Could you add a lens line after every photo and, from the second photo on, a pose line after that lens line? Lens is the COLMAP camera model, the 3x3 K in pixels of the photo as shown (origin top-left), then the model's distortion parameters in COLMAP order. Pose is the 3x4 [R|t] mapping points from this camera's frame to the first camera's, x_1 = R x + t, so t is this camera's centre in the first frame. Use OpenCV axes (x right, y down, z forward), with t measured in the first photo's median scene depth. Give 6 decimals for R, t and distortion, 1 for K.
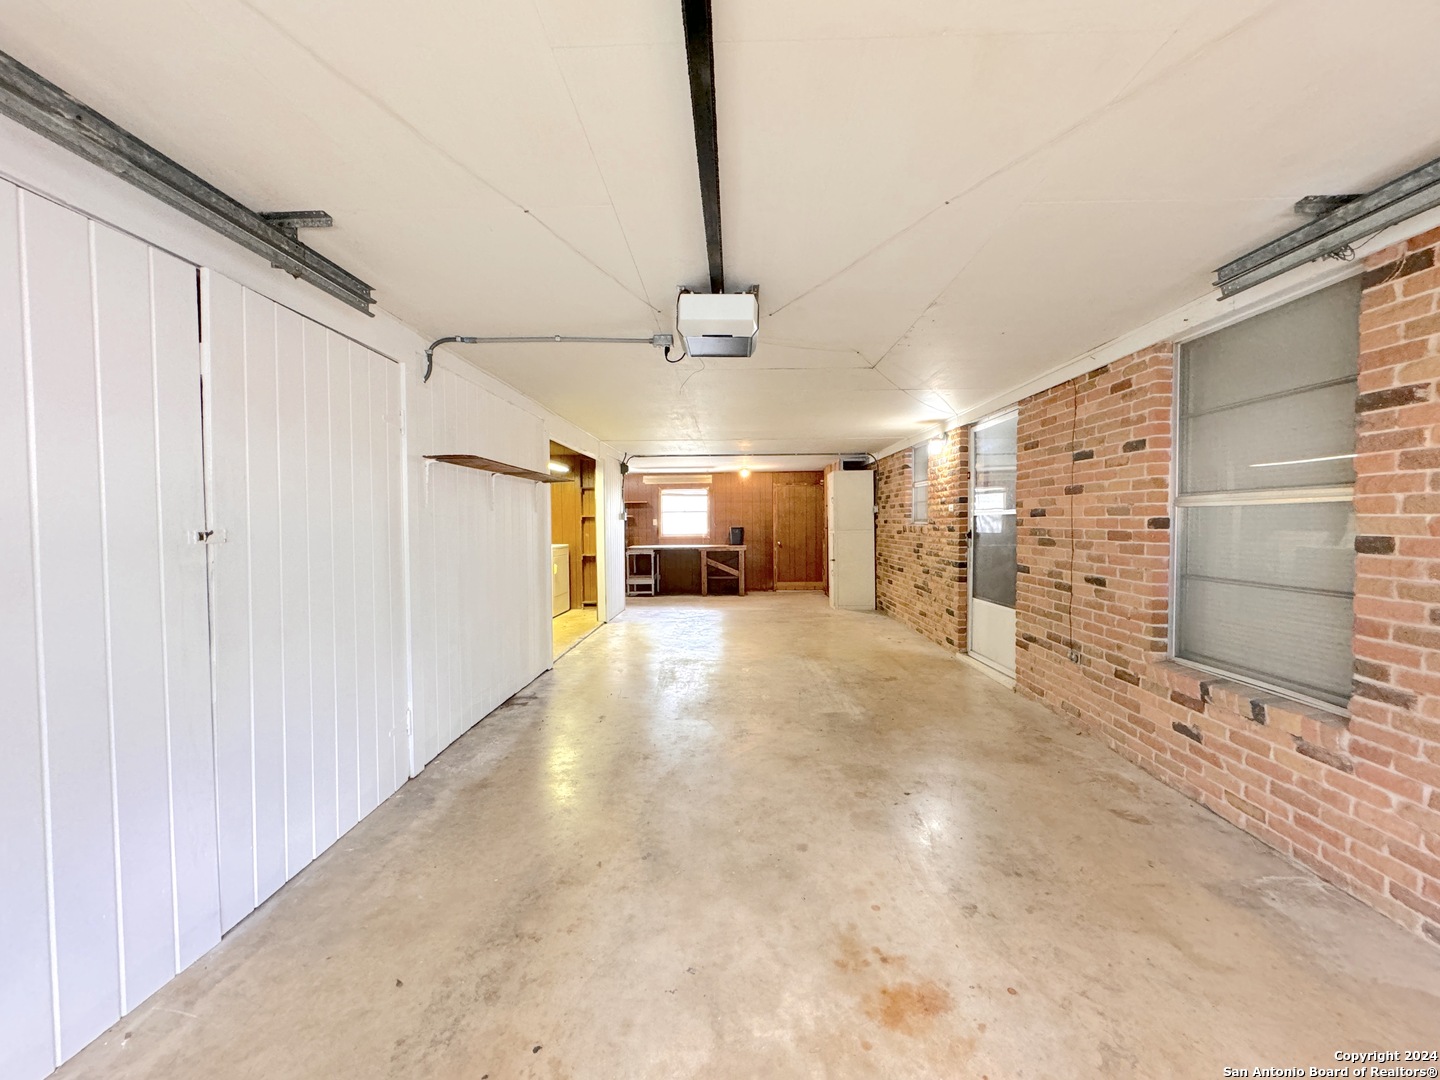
lens RADIAL K [[573.5, 0, 714.7], [0, 573.5, 541.1], [0, 0, 1]] dist [-0.005916, 0.001041]
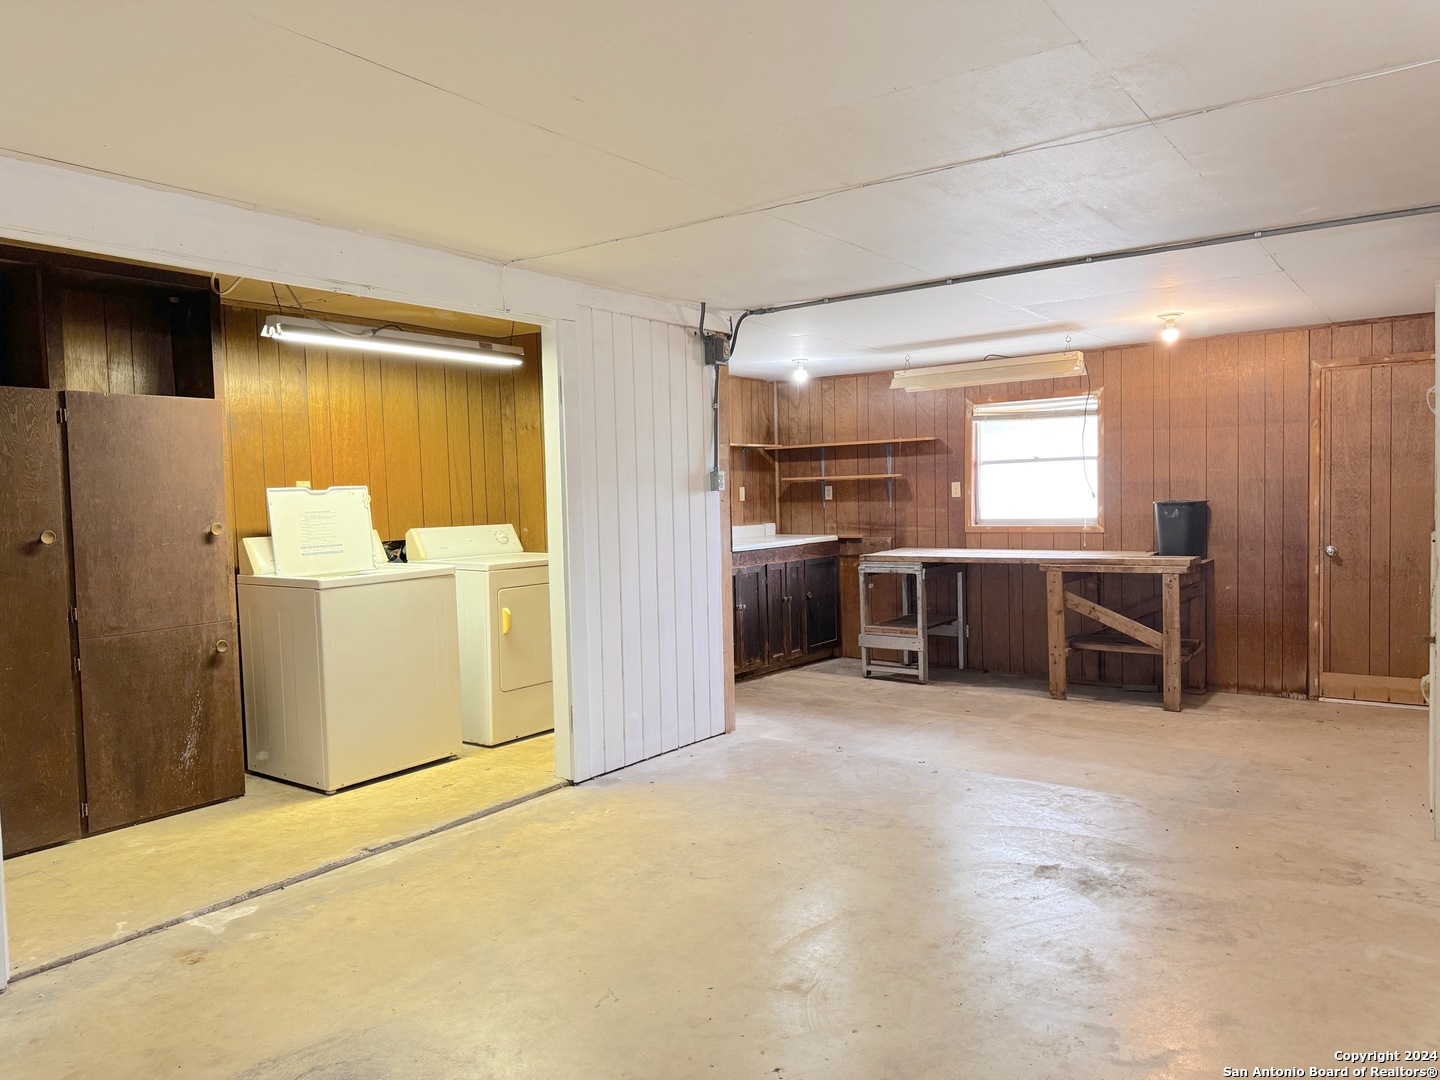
lens RADIAL K [[1015.0, 0, 672.3], [0, 1015.0, 550.5], [0, 0, 1]] dist [0.026747, -0.024894]
pose [[0.810068, 0.023509, -0.585865, 0.156511], [-0.002512, 0.999326, 0.036626, -0.017296], [0.586331, -0.028198, 0.809580, 0.345703]]
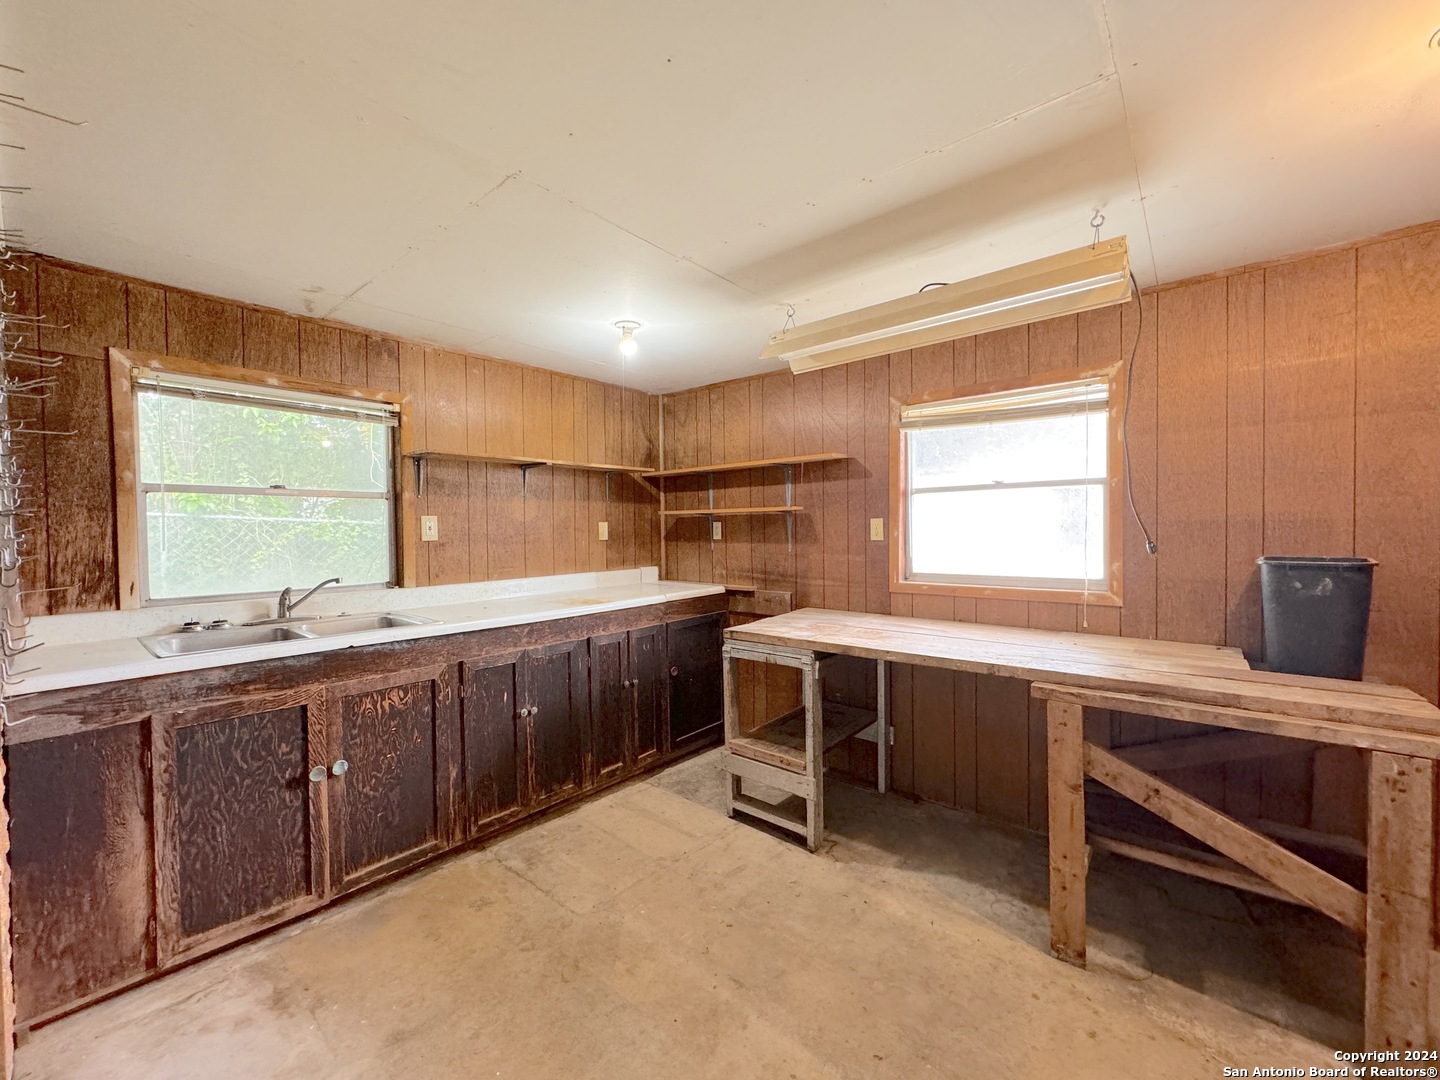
lens RADIAL K [[573.5, 0, 714.6], [0, 573.5, 542.0], [0, 0, 1]] dist [-0.005916, 0.001041]
pose [[0.788134, 0.017251, -0.615262, 0.002738], [-0.015249, 0.999848, 0.008499, -0.029762], [0.615315, 0.002684, 0.788277, 0.789142]]
